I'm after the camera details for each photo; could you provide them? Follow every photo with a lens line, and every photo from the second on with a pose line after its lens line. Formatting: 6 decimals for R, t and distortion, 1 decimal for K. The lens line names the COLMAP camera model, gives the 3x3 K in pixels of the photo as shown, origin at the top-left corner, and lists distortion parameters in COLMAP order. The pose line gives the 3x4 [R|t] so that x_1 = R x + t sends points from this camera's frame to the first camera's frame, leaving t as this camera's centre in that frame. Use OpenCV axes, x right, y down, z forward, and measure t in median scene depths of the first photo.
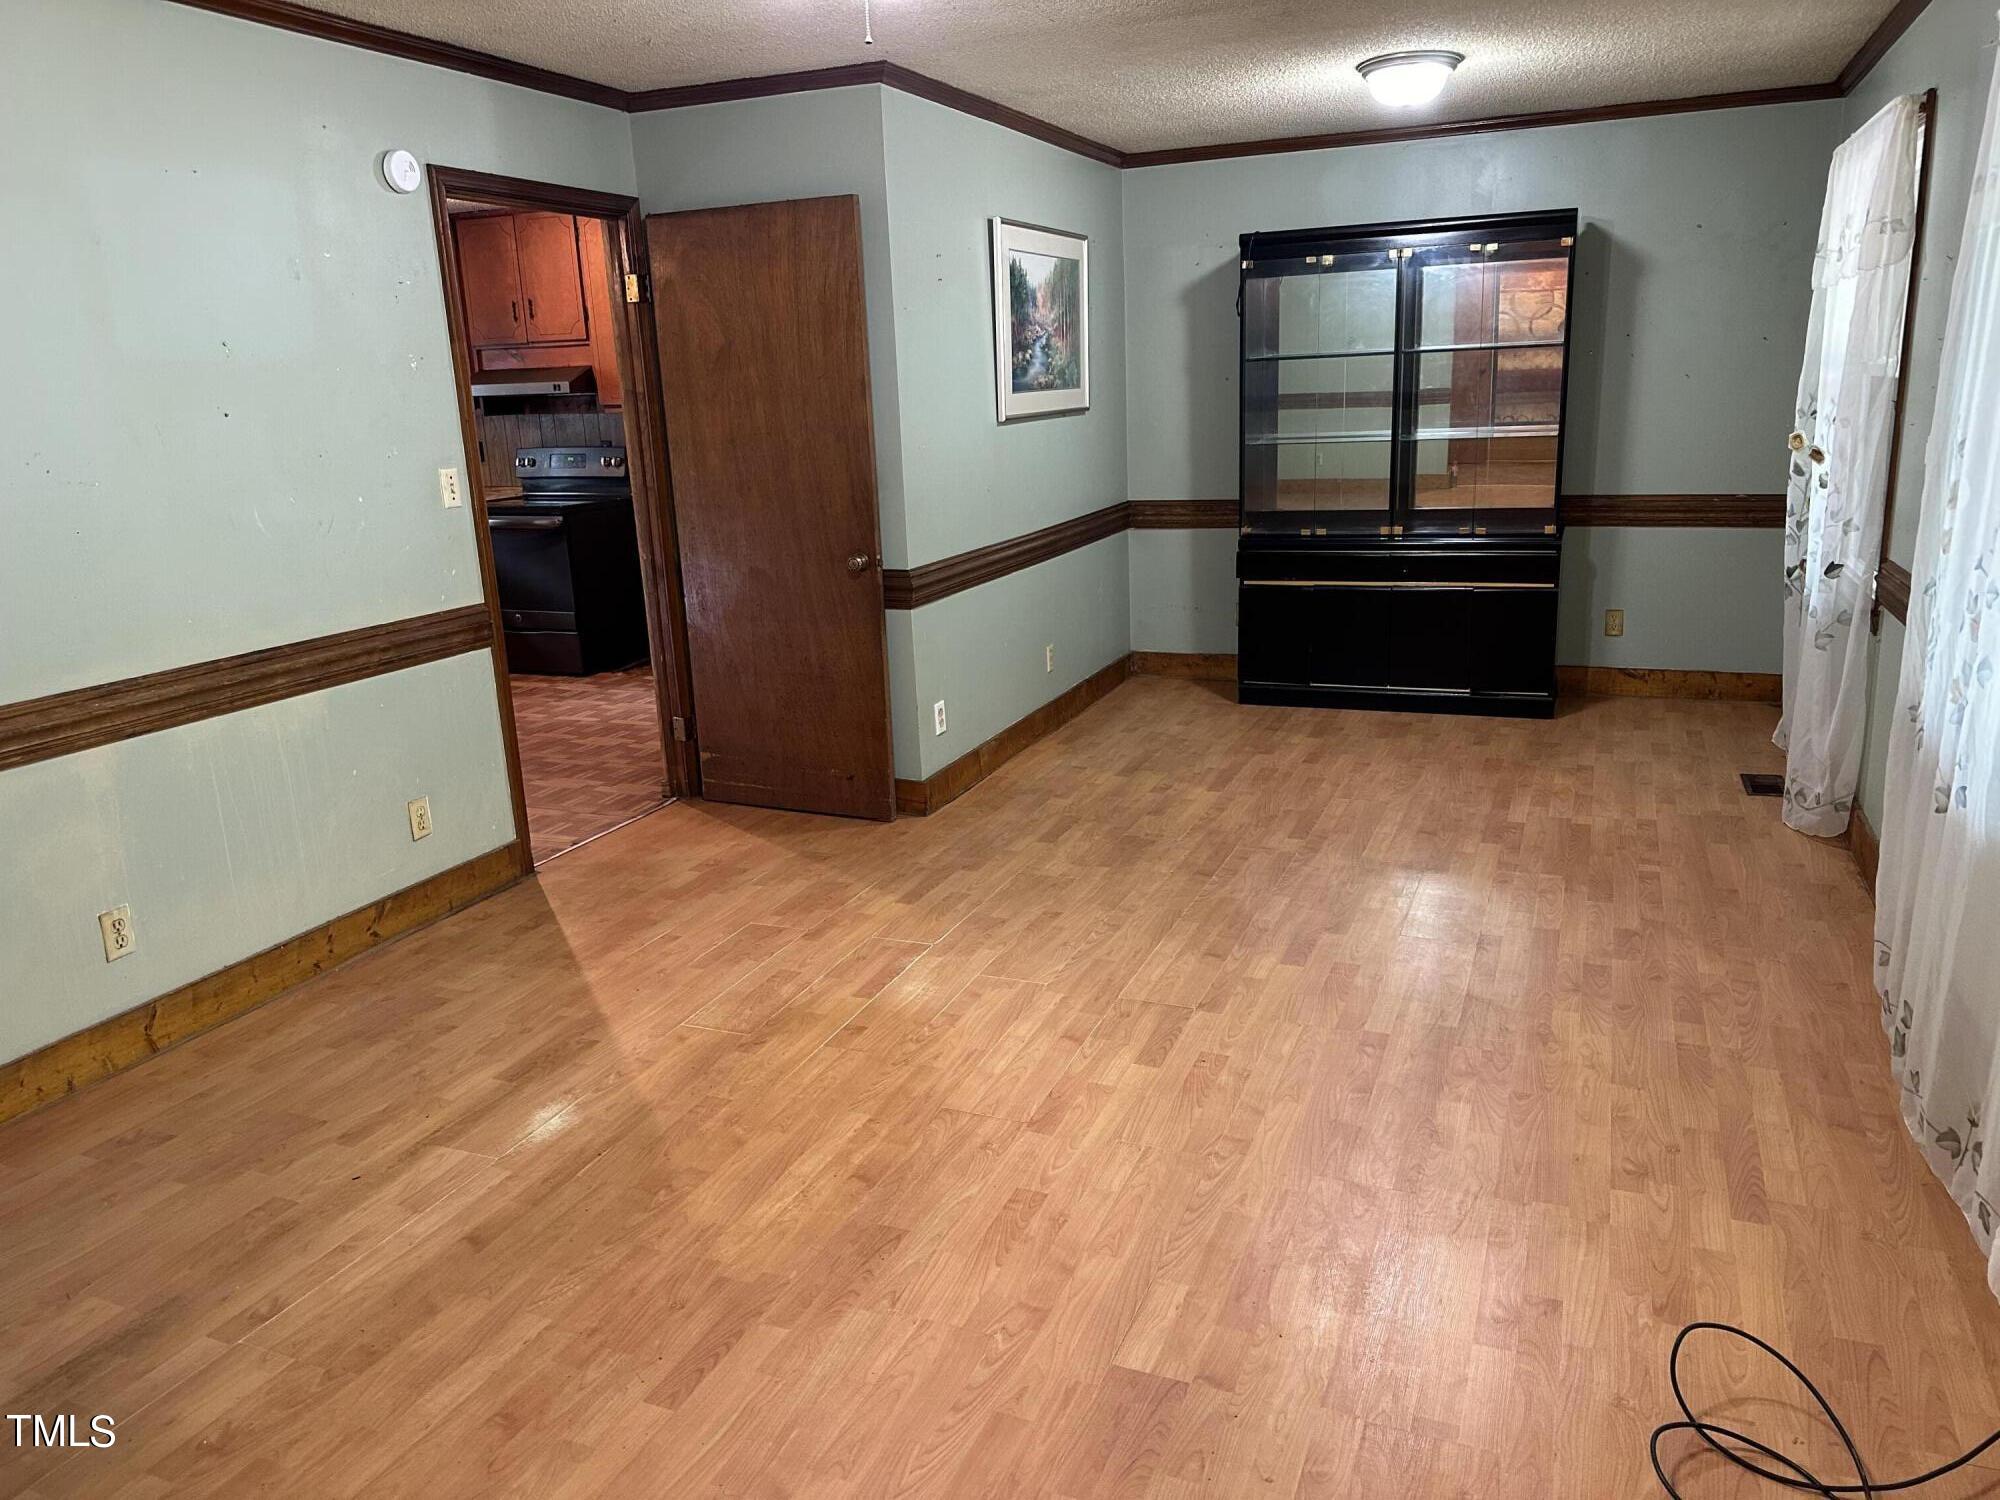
lens RADIAL K [[1400.8, 0, 1000.0], [0, 1400.8, 750.0], [0, 0, 1]] dist [0.066150, -0.082905]
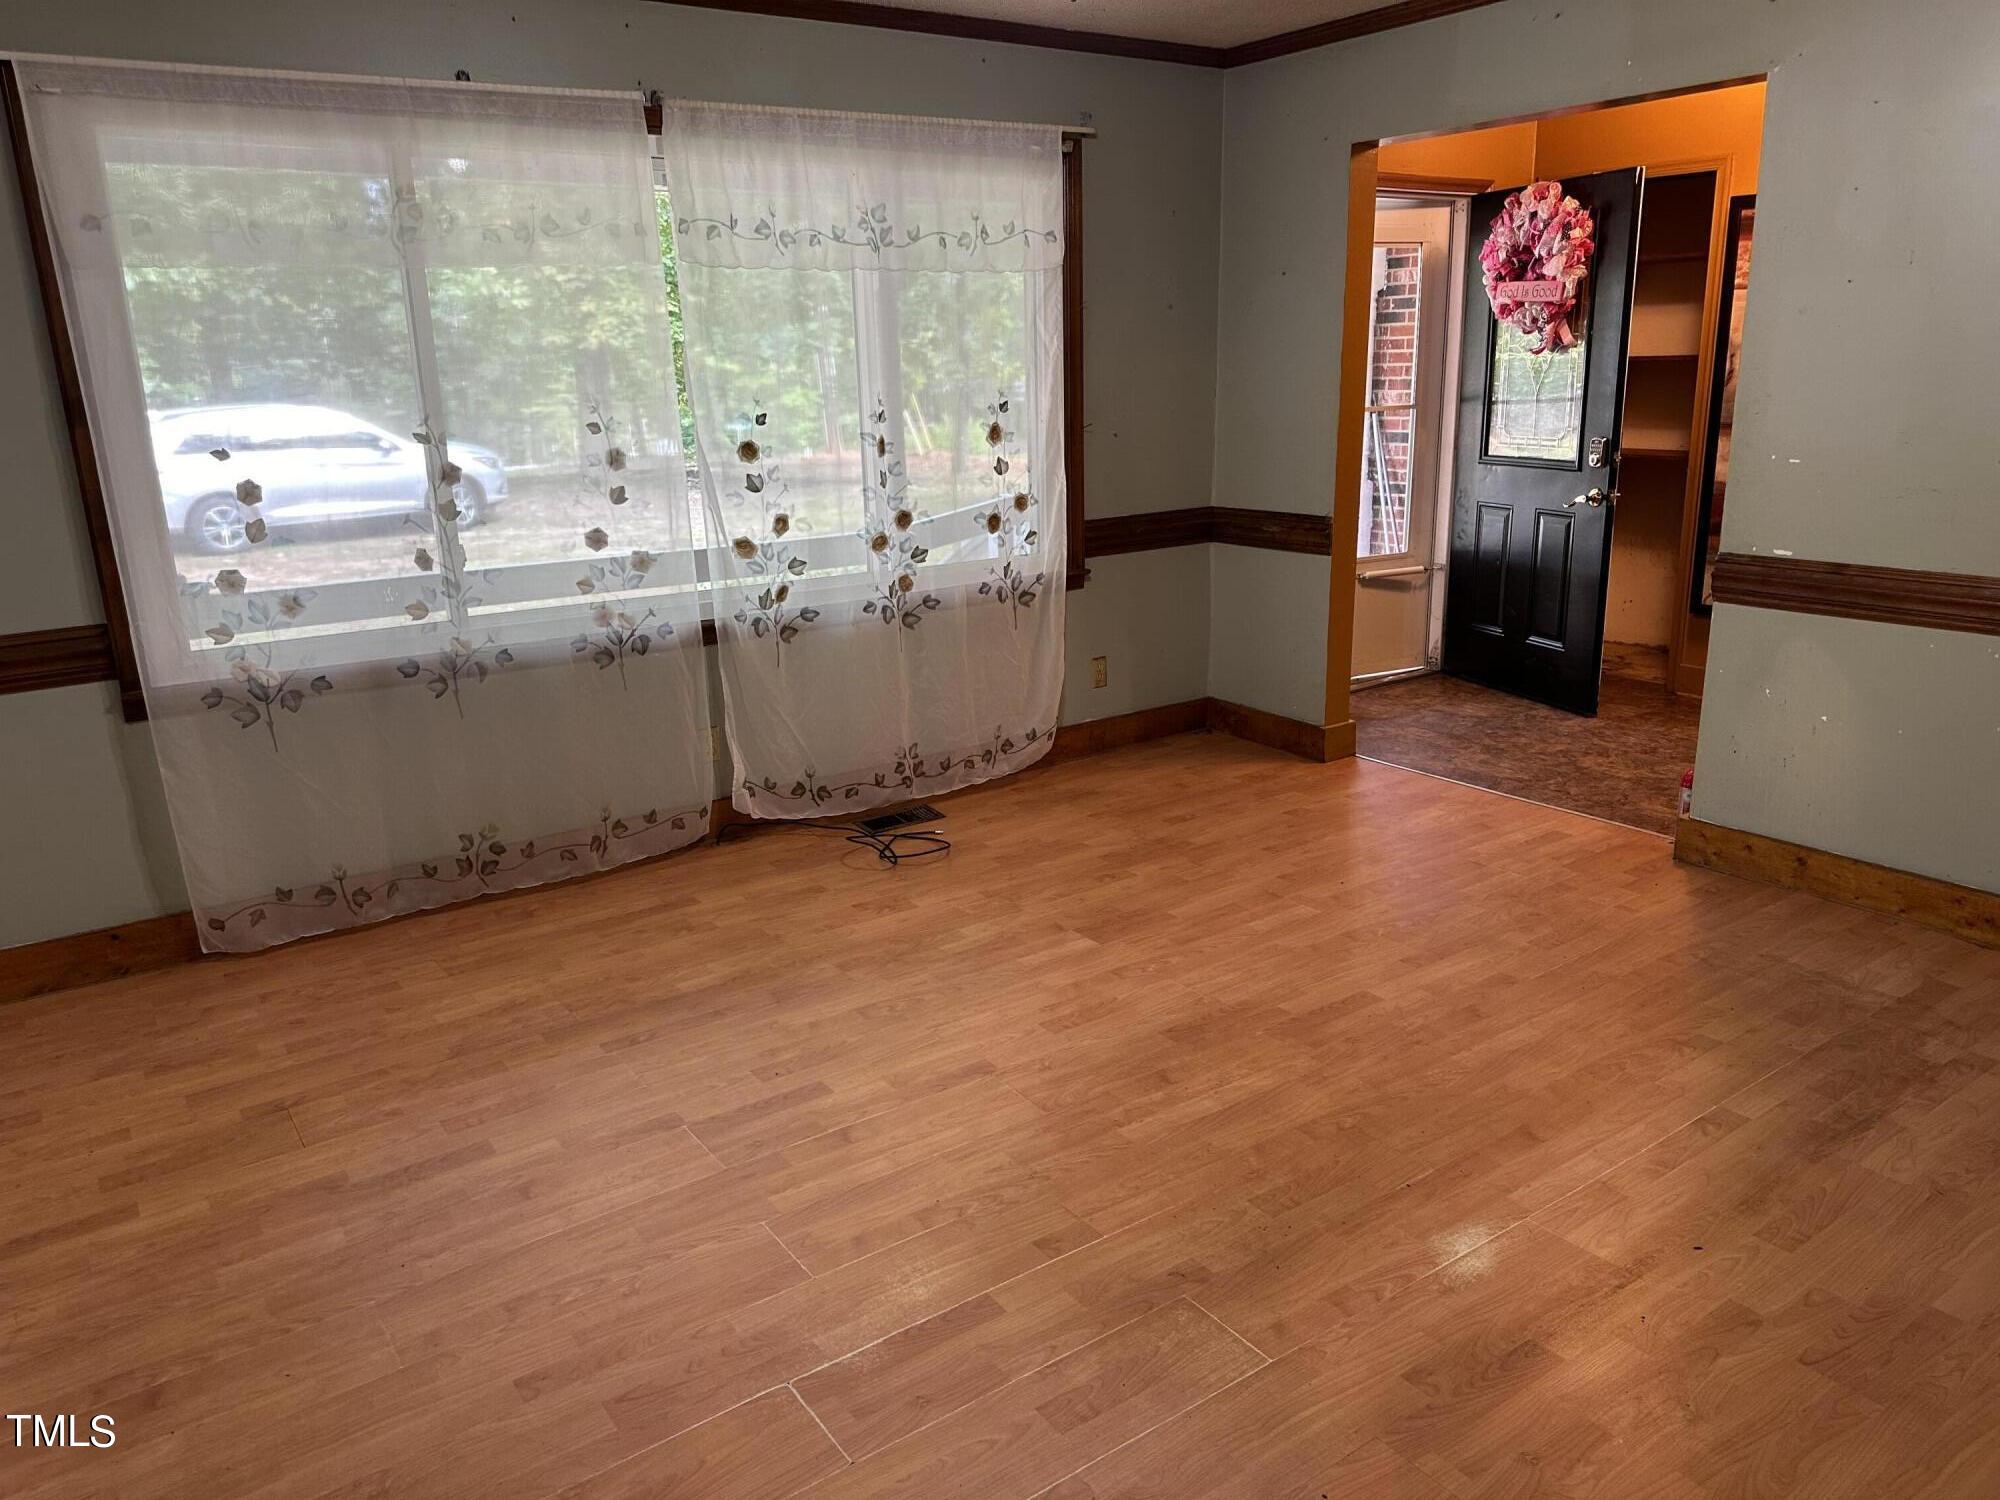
lens RADIAL K [[1400.8, 0, 1000.0], [0, 1400.8, 750.0], [0, 0, 1]] dist [0.066150, -0.082905]
pose [[-0.846971, -0.084261, 0.524920, -0.505363], [0.194609, 0.869692, 0.453611, -0.405807], [-0.494741, 0.486349, -0.720206, 1.621143]]
